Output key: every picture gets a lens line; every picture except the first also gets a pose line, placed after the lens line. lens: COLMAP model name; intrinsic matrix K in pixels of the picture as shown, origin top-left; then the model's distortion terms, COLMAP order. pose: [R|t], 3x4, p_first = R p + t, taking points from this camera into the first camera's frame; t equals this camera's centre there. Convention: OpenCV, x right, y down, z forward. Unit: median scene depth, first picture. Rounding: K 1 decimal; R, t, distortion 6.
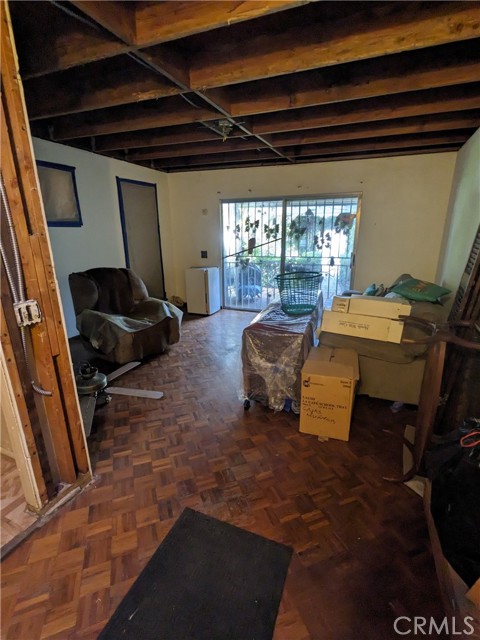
lens RADIAL K [[308.3, 0, 242.5], [0, 308.3, 321.8], [0, 0, 1]] dist [0.009574, -0.000306]
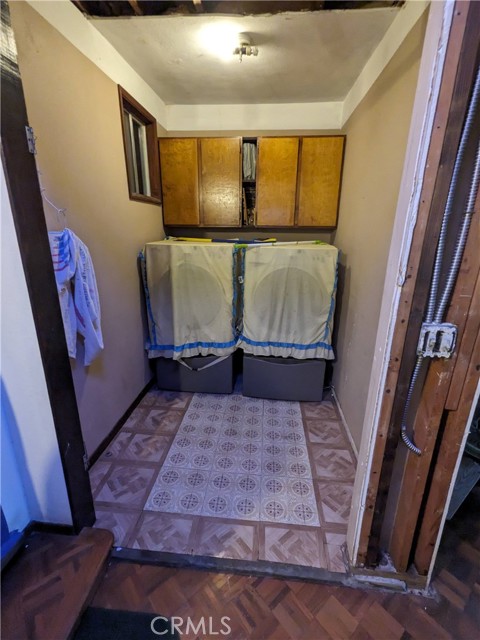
lens RADIAL K [[308.3, 0, 237.5], [0, 308.3, 320.2], [0, 0, 1]] dist [0.009574, -0.000306]
pose [[0.326113, 0.299672, -0.896575, -0.224371], [-0.277392, 0.937009, 0.212291, -0.089647], [0.903717, 0.179472, 0.388698, 0.311687]]
